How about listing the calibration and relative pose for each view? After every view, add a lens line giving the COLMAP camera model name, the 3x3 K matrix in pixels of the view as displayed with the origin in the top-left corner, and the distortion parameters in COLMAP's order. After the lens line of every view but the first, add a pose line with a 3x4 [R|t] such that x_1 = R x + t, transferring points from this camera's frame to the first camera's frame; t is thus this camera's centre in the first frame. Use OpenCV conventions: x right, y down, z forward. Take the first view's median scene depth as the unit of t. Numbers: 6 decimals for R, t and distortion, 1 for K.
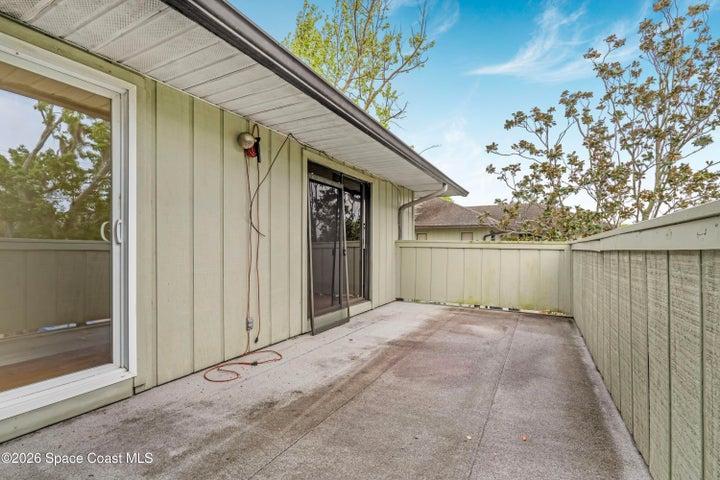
lens RADIAL K [[335.6, 0, 364.3], [0, 335.6, 243.4], [0, 0, 1]] dist [-0.001029, -0.000003]
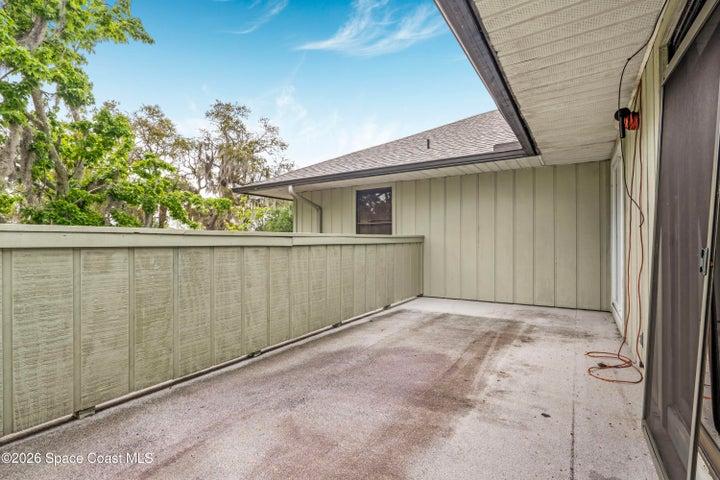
lens RADIAL K [[335.6, 0, 364.3], [0, 335.6, 243.4], [0, 0, 1]] dist [-0.001029, -0.000003]
pose [[-0.996293, 0.000209, 0.086027, 0.260129], [-0.001227, 0.999861, -0.016646, 0.033024], [-0.086019, -0.016689, -0.996154, 2.024648]]
